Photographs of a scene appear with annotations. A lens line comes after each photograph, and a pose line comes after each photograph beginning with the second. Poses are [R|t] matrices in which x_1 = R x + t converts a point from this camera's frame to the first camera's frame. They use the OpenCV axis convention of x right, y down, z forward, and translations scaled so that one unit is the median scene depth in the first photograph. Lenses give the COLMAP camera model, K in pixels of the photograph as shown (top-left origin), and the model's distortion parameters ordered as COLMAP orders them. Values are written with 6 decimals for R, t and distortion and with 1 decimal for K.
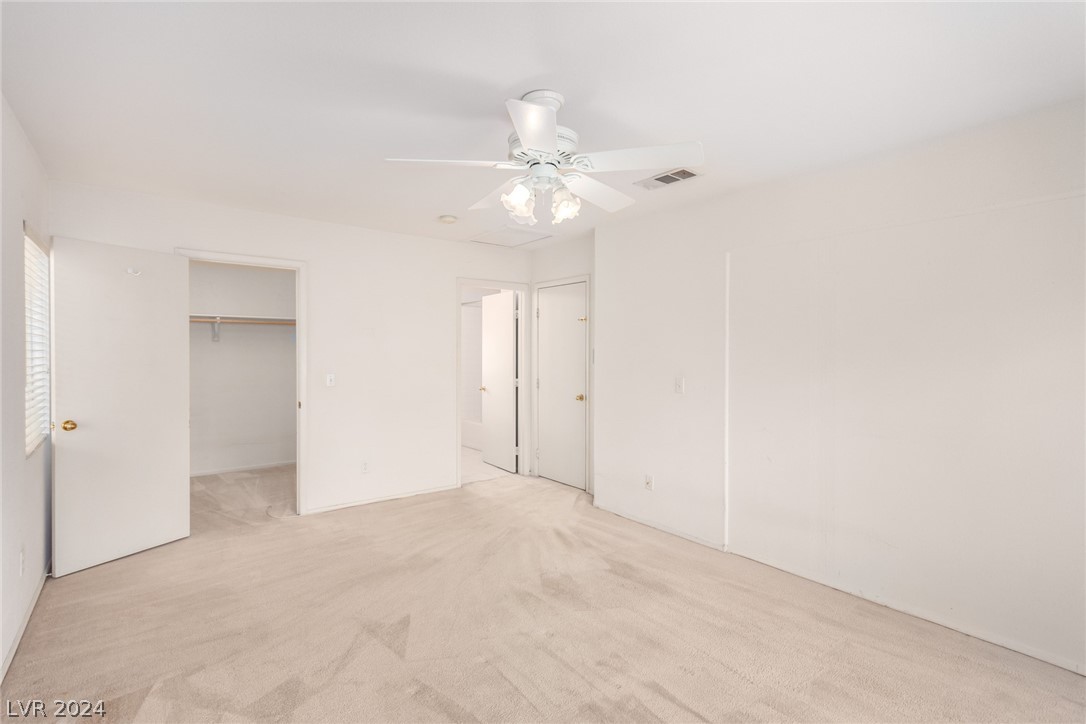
lens RADIAL K [[500.9, 0, 552.9], [0, 500.9, 355.1], [0, 0, 1]] dist [0.004070, -0.000339]
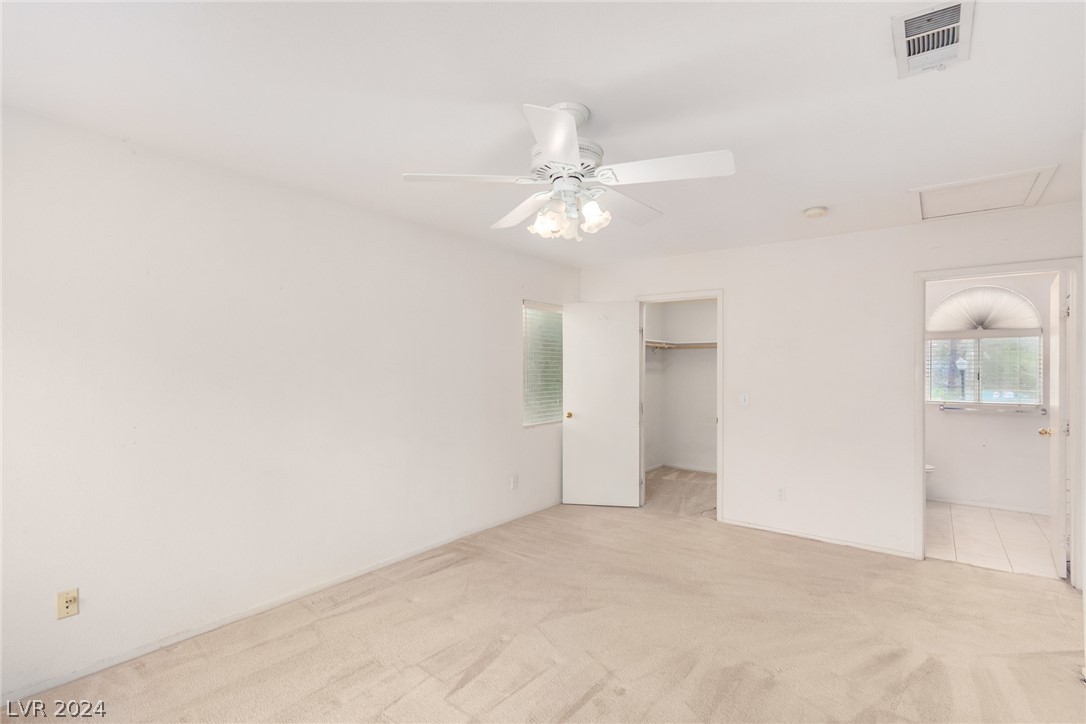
lens RADIAL K [[500.9, 0, 547.7], [0, 500.9, 367.1], [0, 0, 1]] dist [0.004070, -0.000339]
pose [[0.285926, 0.000706, -0.958251, 0.496957], [-0.012555, 0.999917, -0.003010, -0.008276], [0.958169, 0.012891, 0.285911, 0.377382]]
